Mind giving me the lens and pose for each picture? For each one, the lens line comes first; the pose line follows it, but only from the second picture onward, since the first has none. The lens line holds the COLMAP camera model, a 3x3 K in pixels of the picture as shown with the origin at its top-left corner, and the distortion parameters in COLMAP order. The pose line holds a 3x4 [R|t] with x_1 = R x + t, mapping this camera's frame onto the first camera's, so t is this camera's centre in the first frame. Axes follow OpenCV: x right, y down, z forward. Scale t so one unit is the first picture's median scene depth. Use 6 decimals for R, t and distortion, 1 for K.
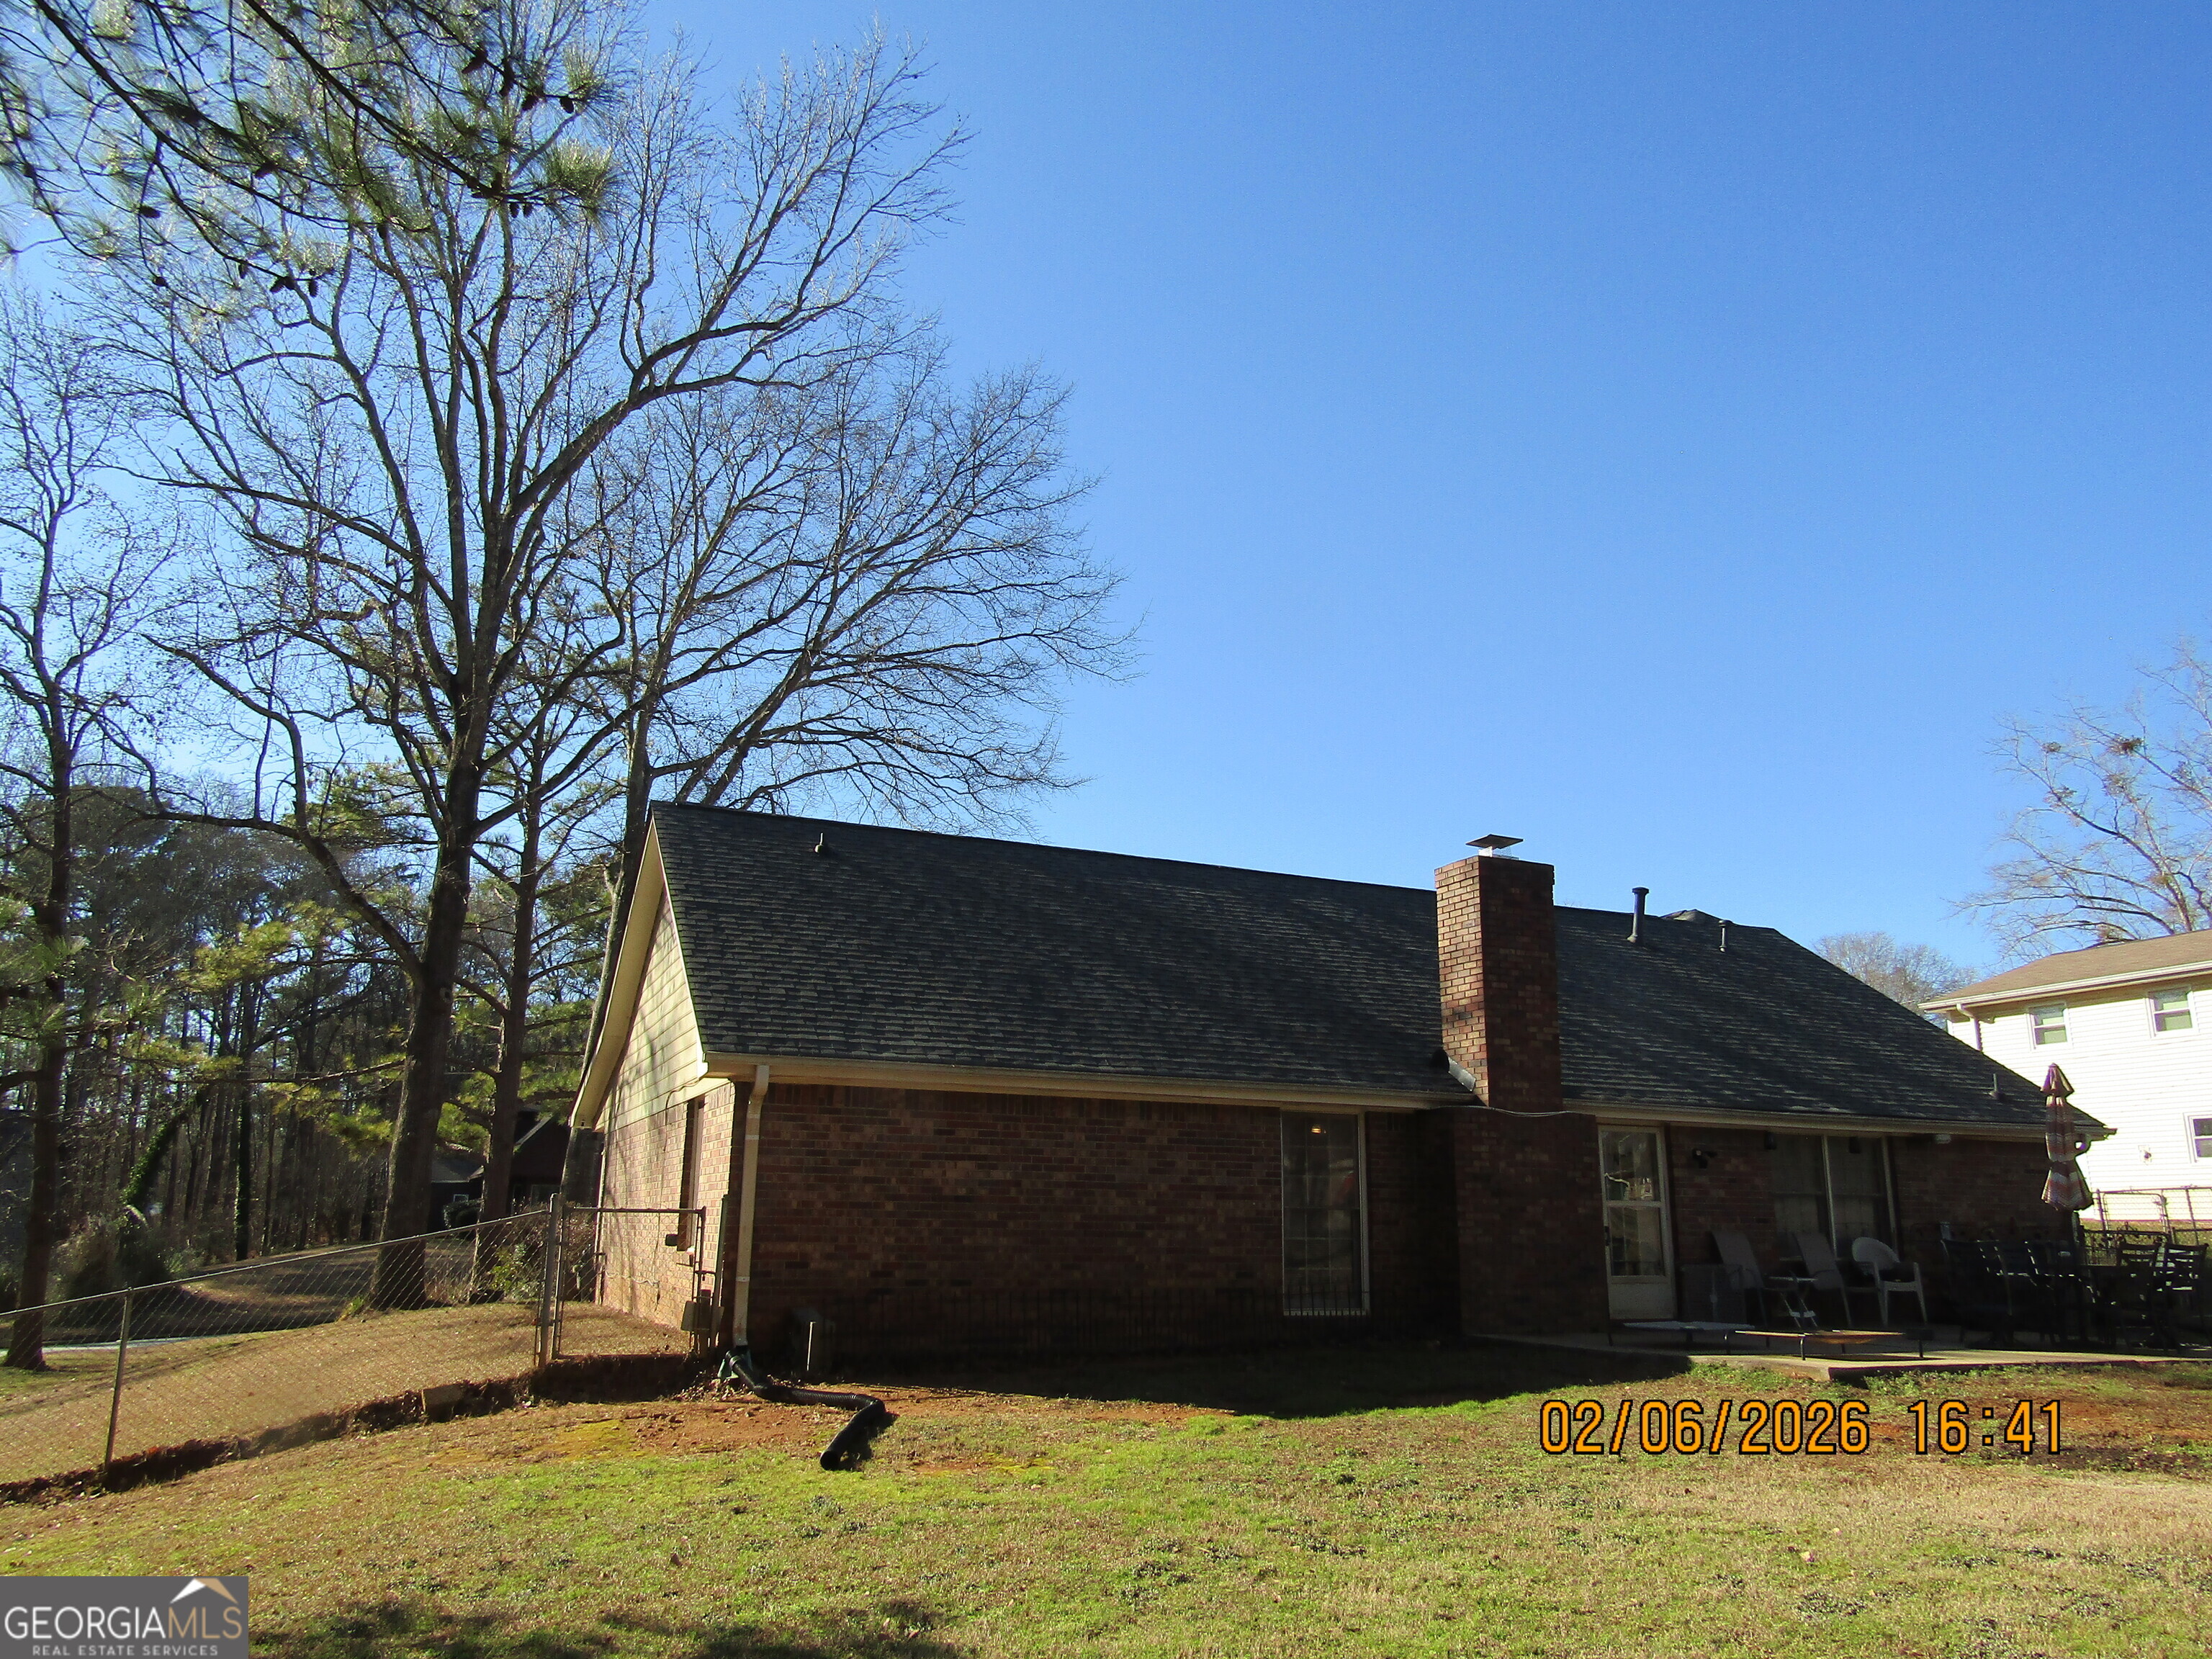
lens RADIAL K [[1560.7, 0, 1093.4], [0, 1560.7, 831.3], [0, 0, 1]] dist [-0.011957, -0.003714]
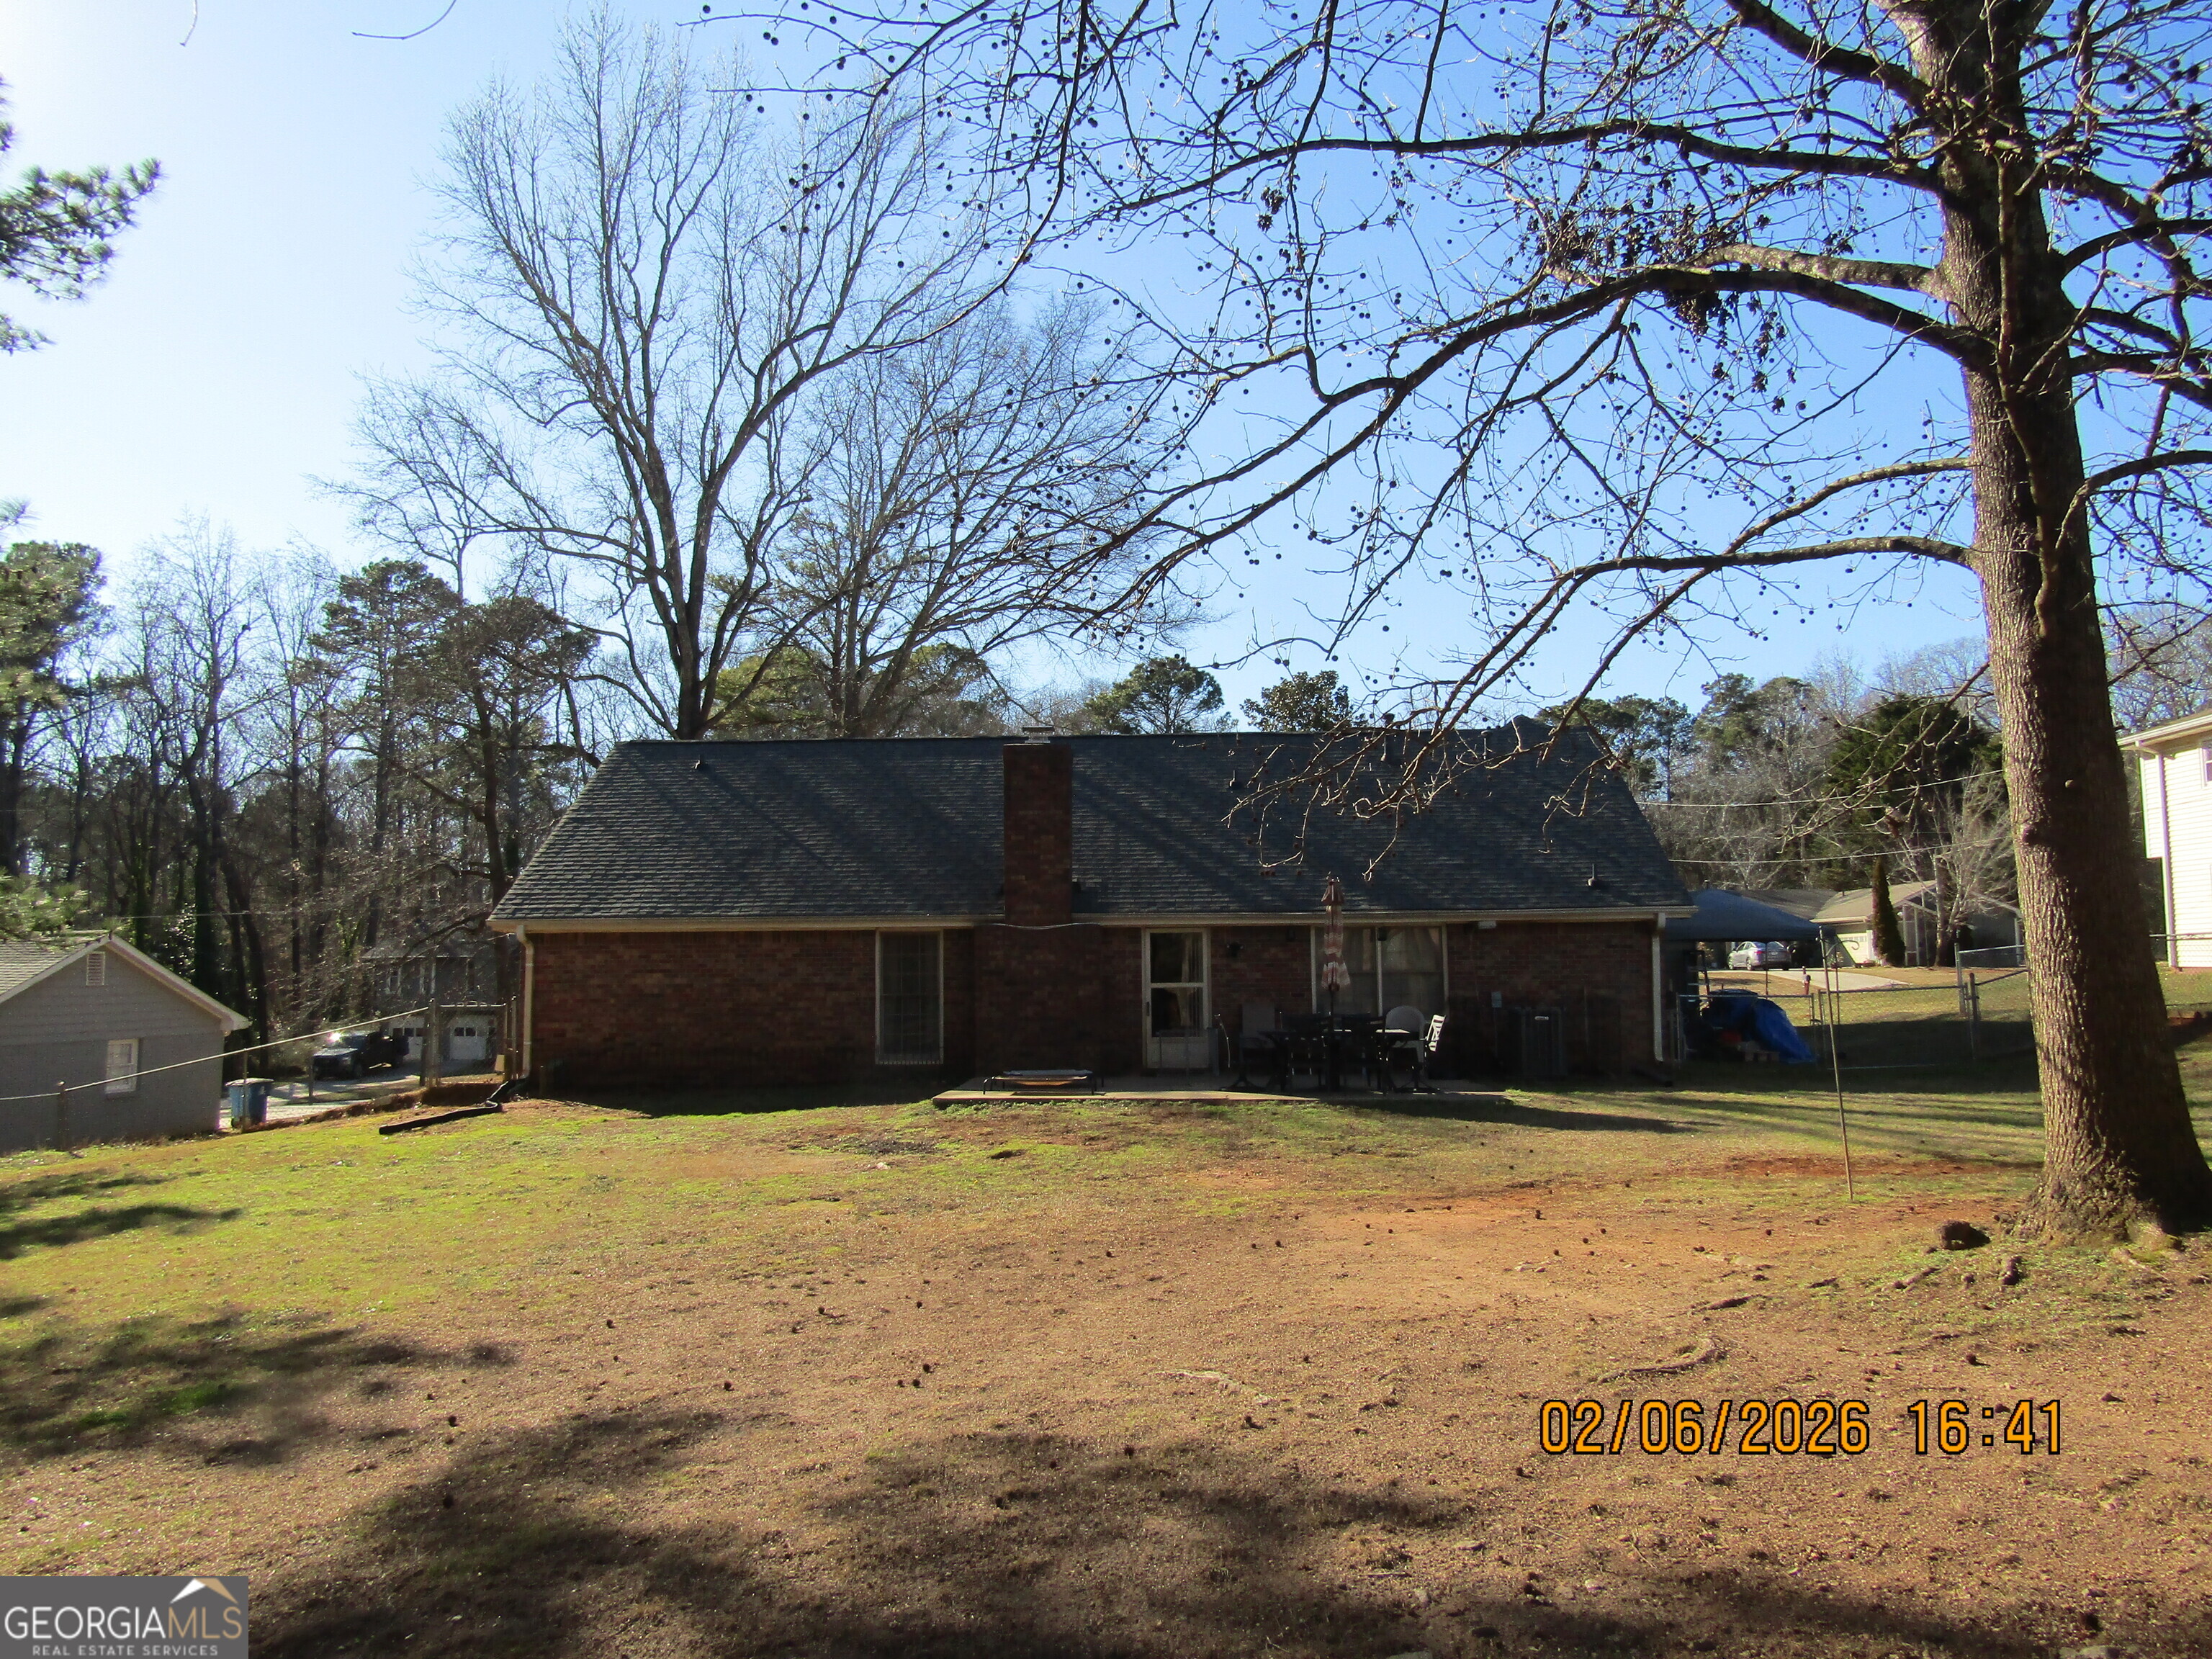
lens RADIAL K [[1560.7, 0, 1104.3], [0, 1560.7, 831.3], [0, 0, 1]] dist [-0.011957, -0.003714]
pose [[0.891384, -0.062142, -0.448968, 0.626145], [0.131796, 0.983291, 0.125571, -0.047591], [0.433663, -0.171104, 0.884680, -0.136097]]
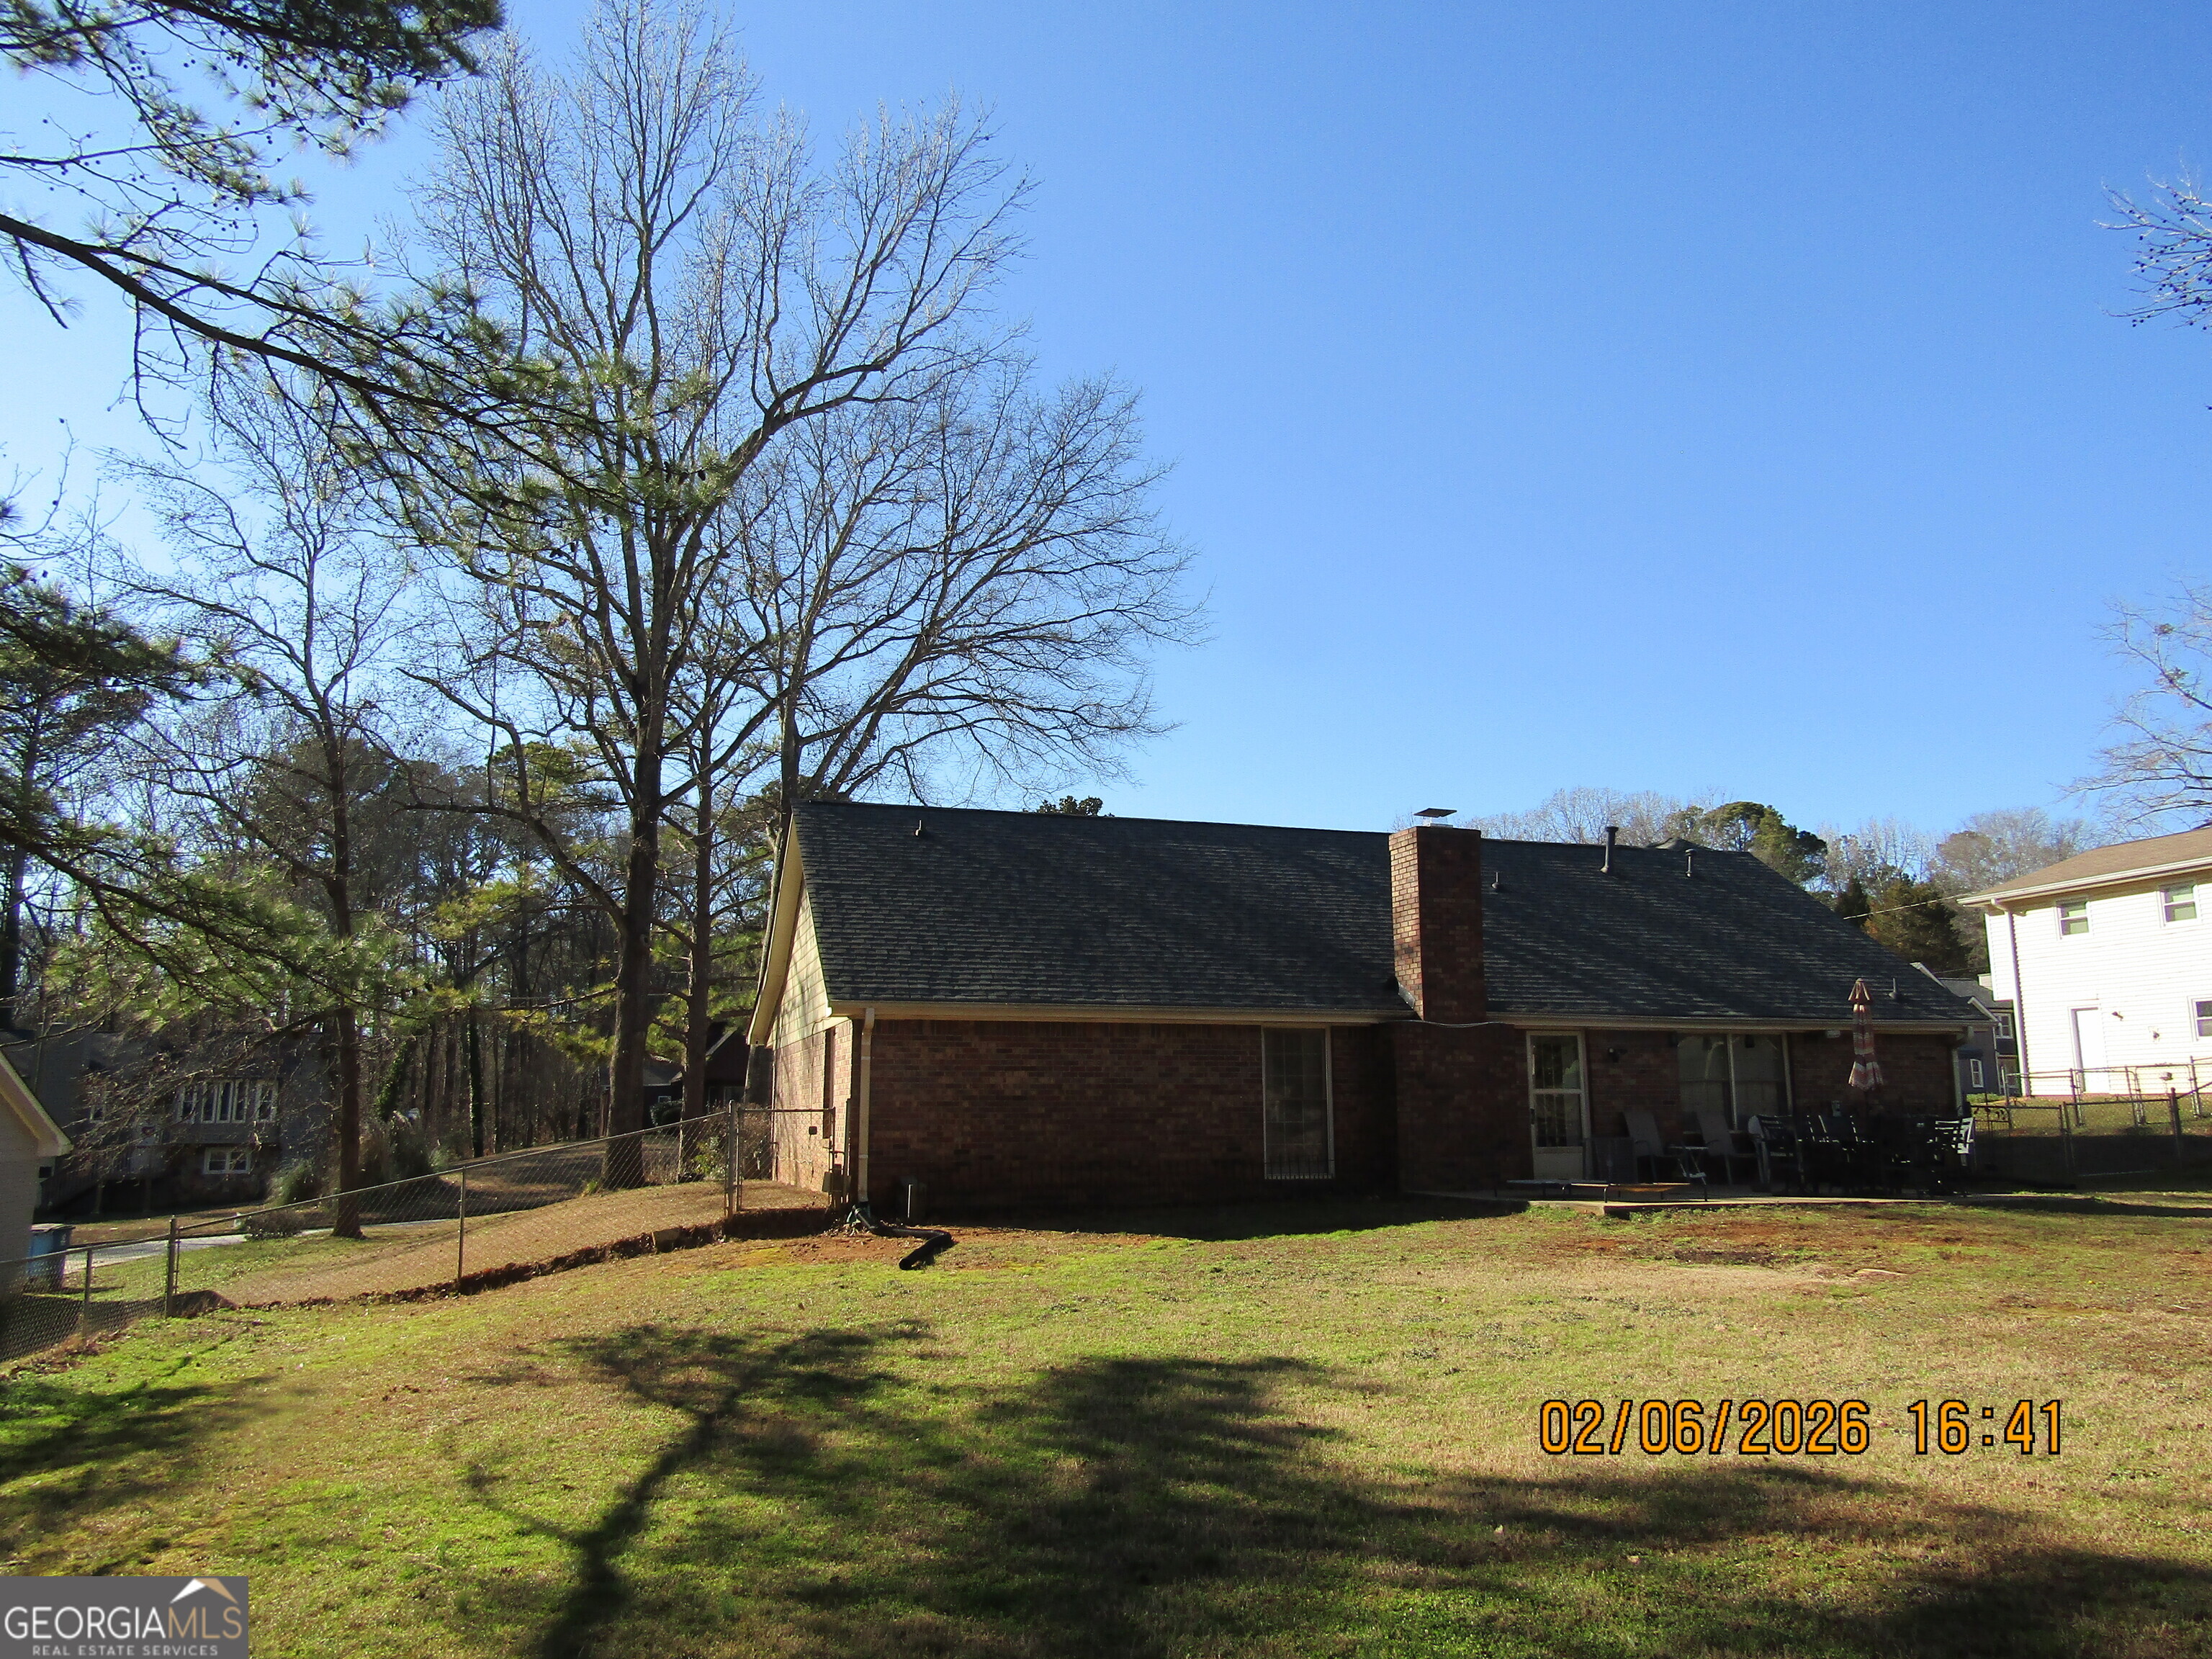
lens RADIAL K [[1560.7, 0, 1098.2], [0, 1560.7, 832.8], [0, 0, 1]] dist [-0.011957, -0.003714]
pose [[0.994012, -0.035319, -0.103408, 0.078305], [0.042394, 0.996849, 0.067037, -0.050715], [0.100715, -0.071019, 0.992377, -0.200336]]
